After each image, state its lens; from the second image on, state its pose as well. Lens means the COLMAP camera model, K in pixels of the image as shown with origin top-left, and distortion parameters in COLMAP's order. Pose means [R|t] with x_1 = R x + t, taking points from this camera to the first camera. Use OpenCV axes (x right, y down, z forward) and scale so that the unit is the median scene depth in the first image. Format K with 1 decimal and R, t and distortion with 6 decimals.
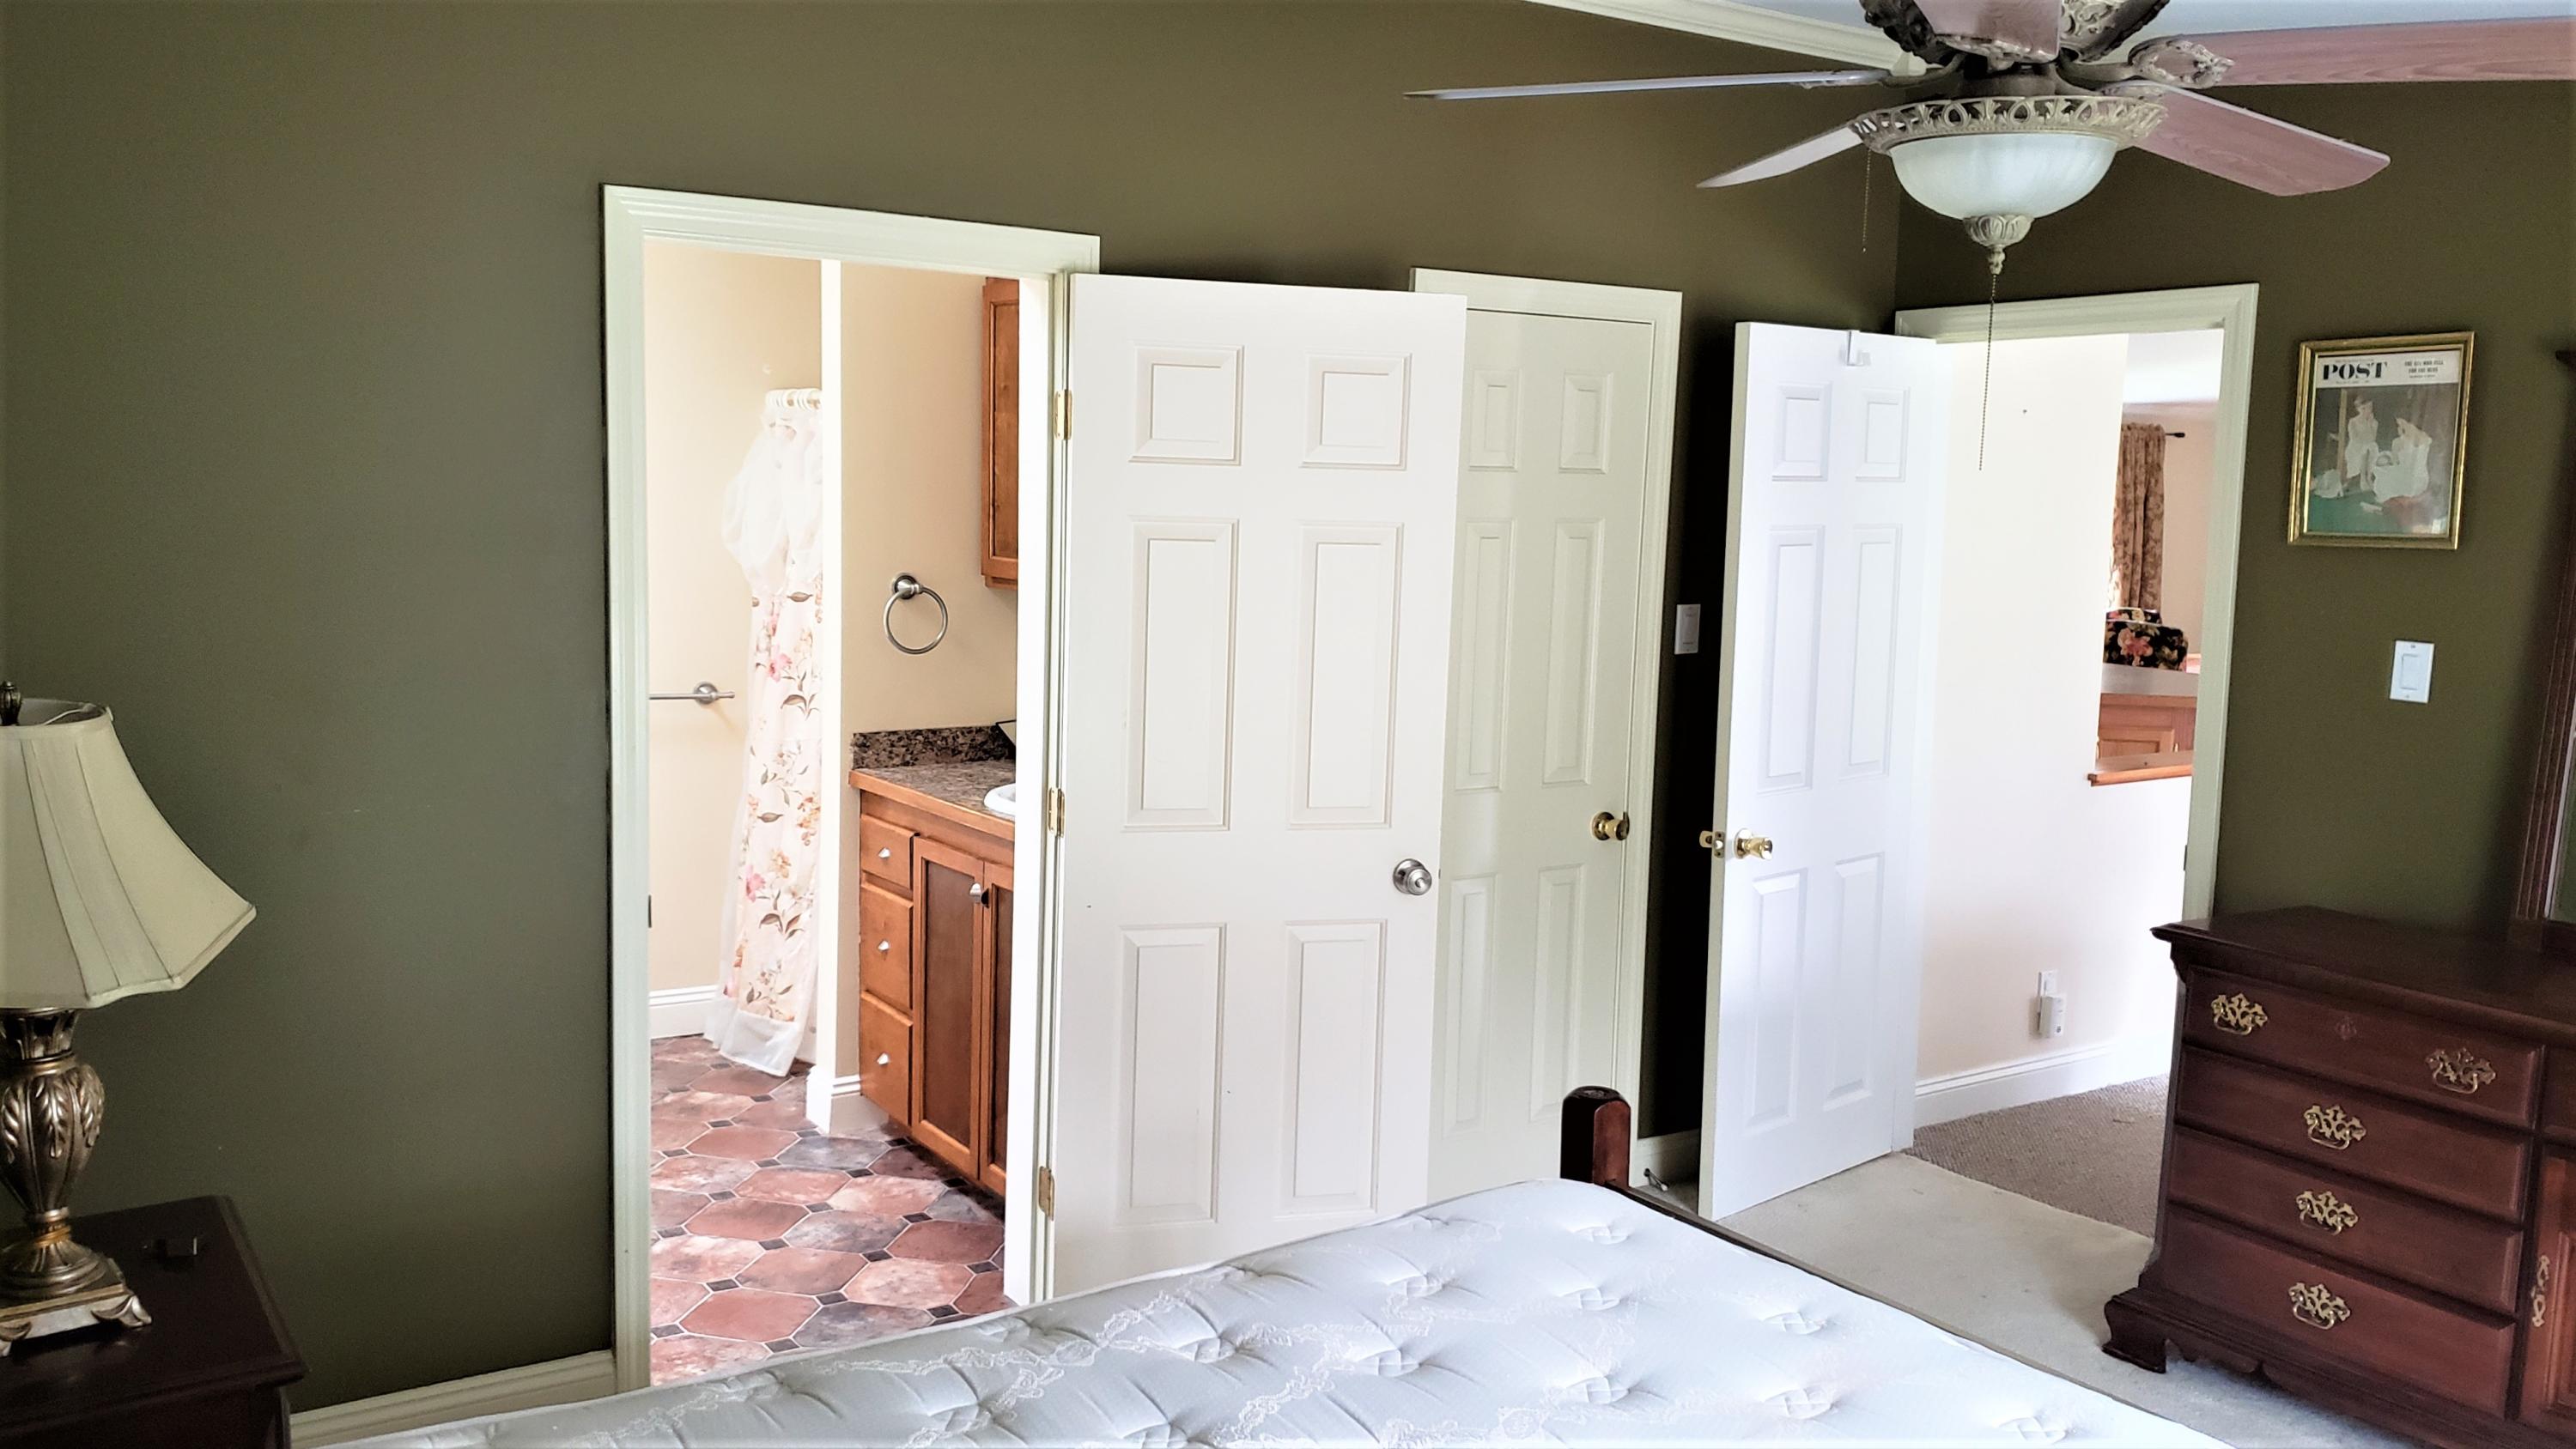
lens RADIAL K [[2012.4, 0, 1284.7], [0, 2012.4, 723.9], [0, 0, 1]] dist [0.051580, -0.056999]
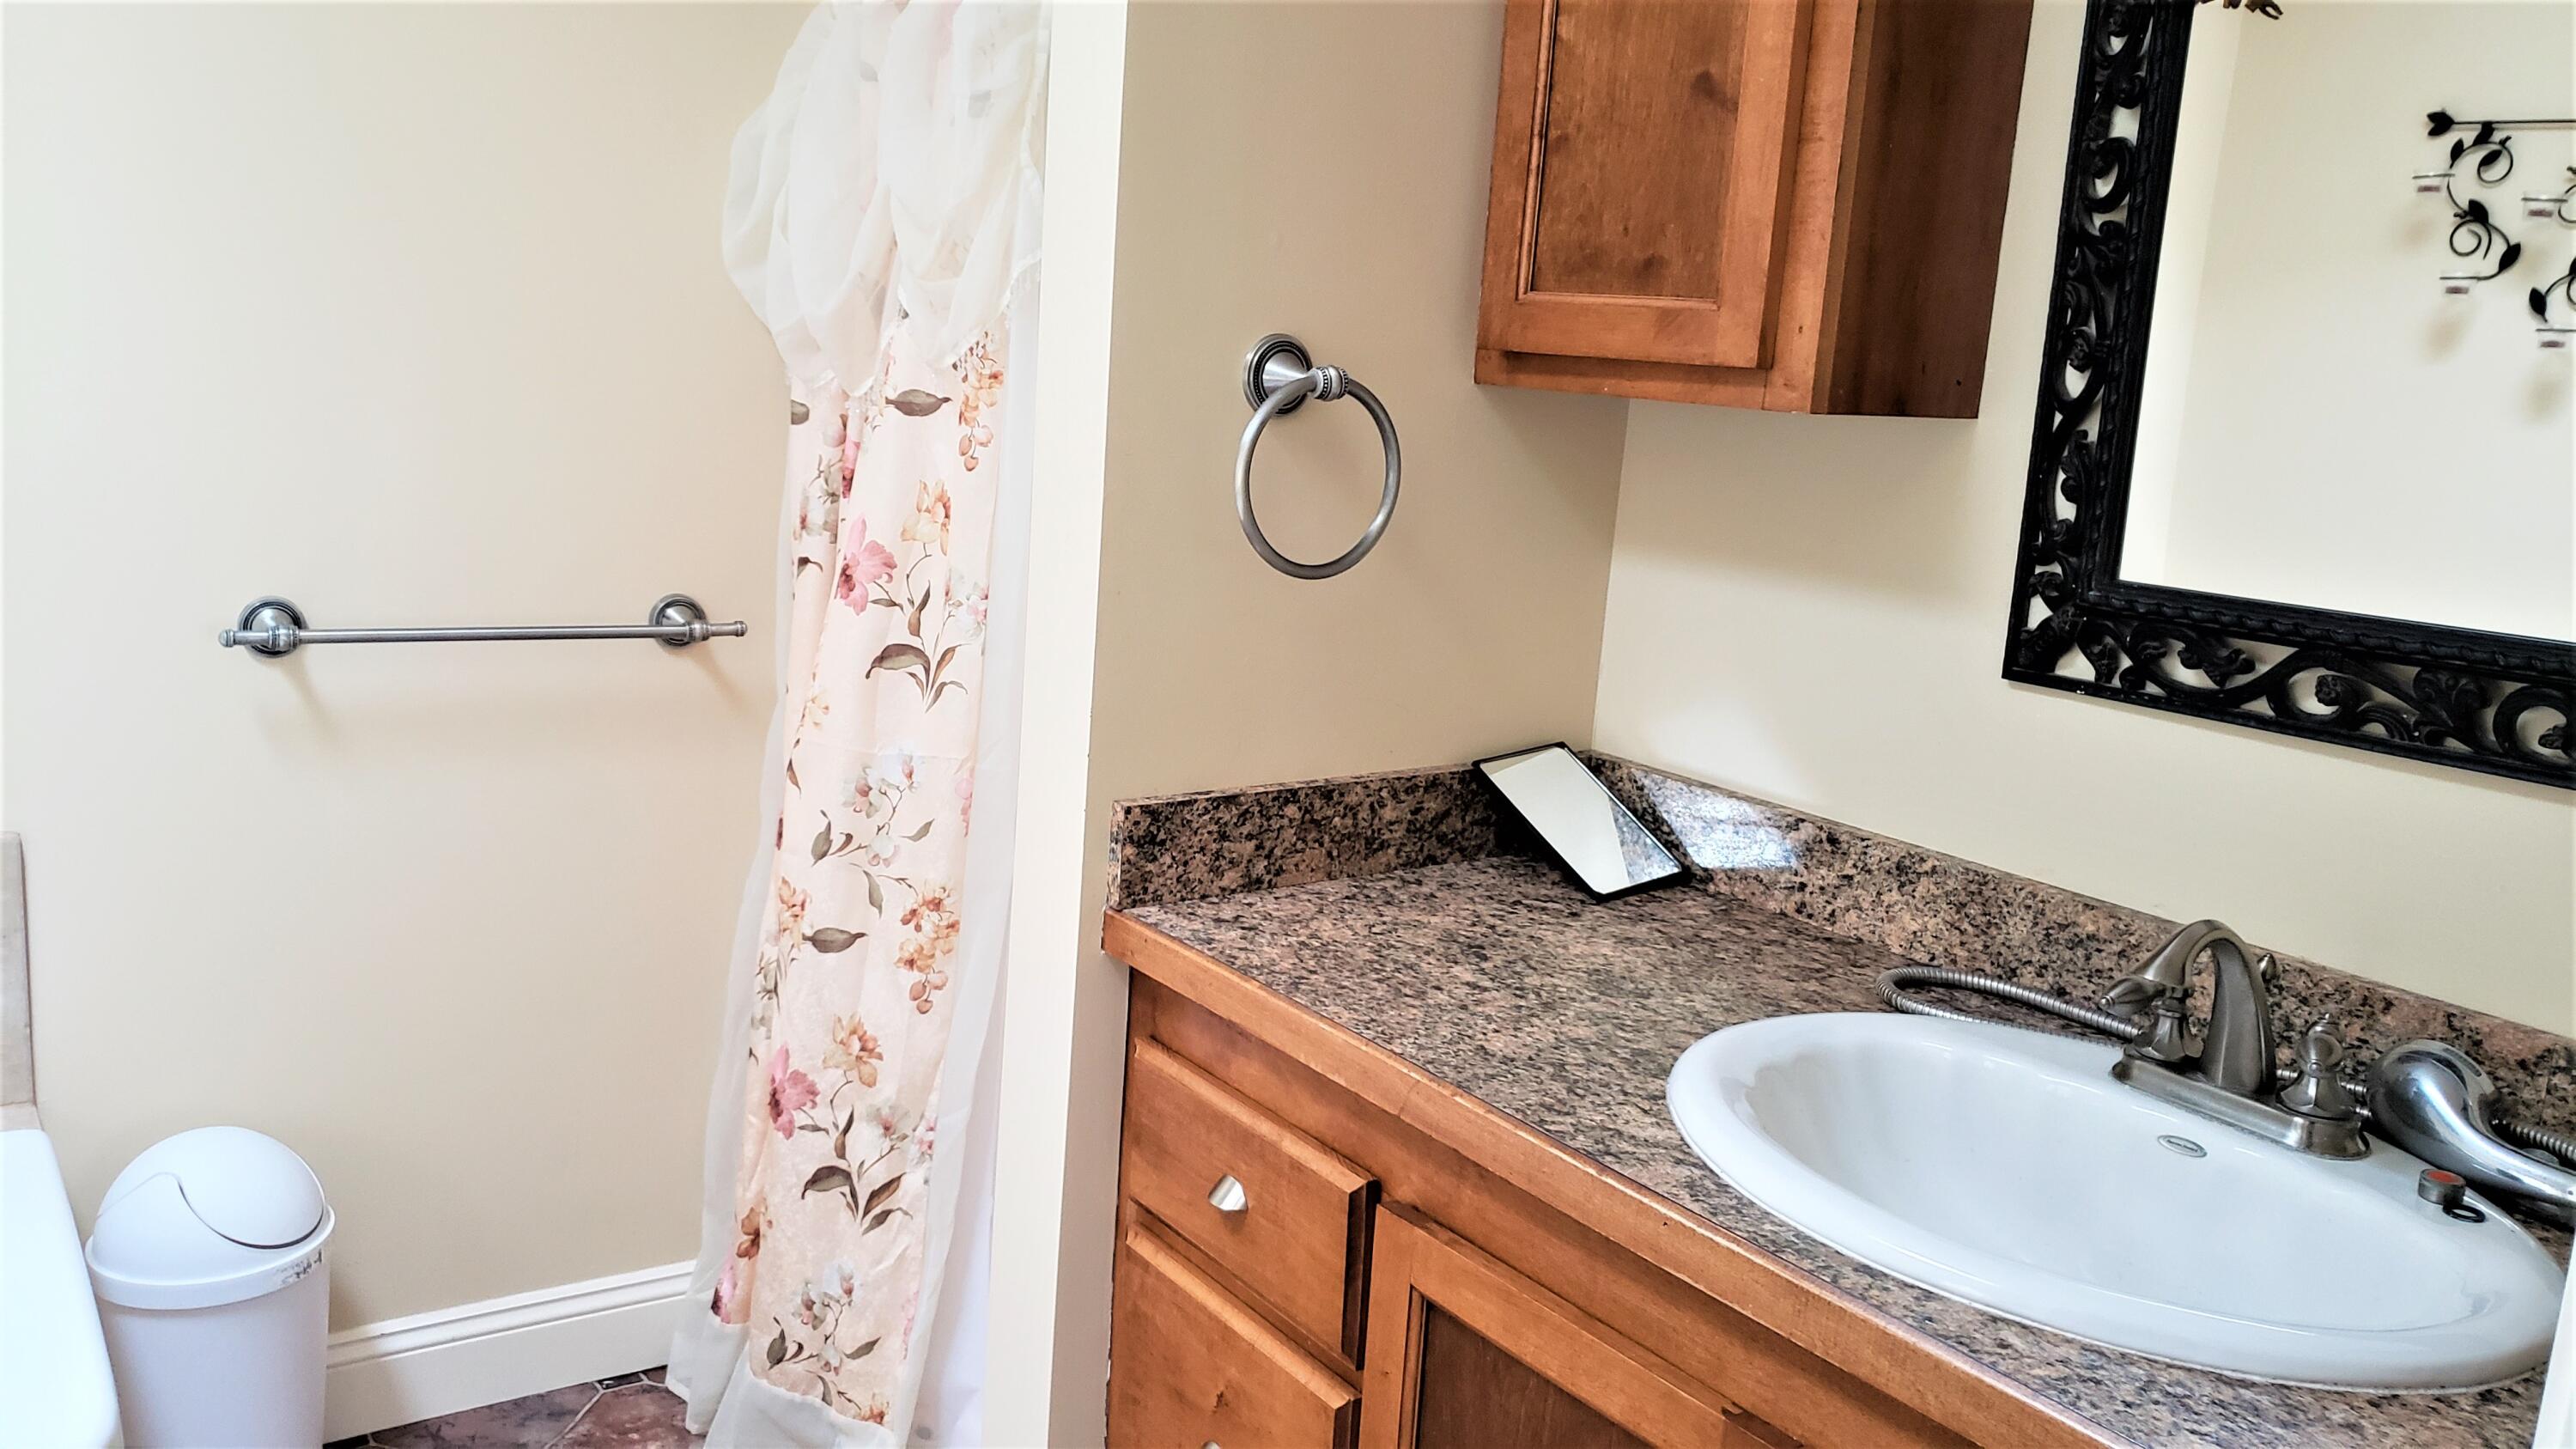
lens RADIAL K [[2013.0, 0, 1291.5], [0, 2013.0, 717.3], [0, 0, 1]] dist [0.051580, -0.056999]
pose [[0.999262, 0.032242, 0.020869, -0.171959], [-0.033642, 0.996933, 0.070662, -0.031224], [-0.018527, -0.071312, 0.997282, 0.592140]]
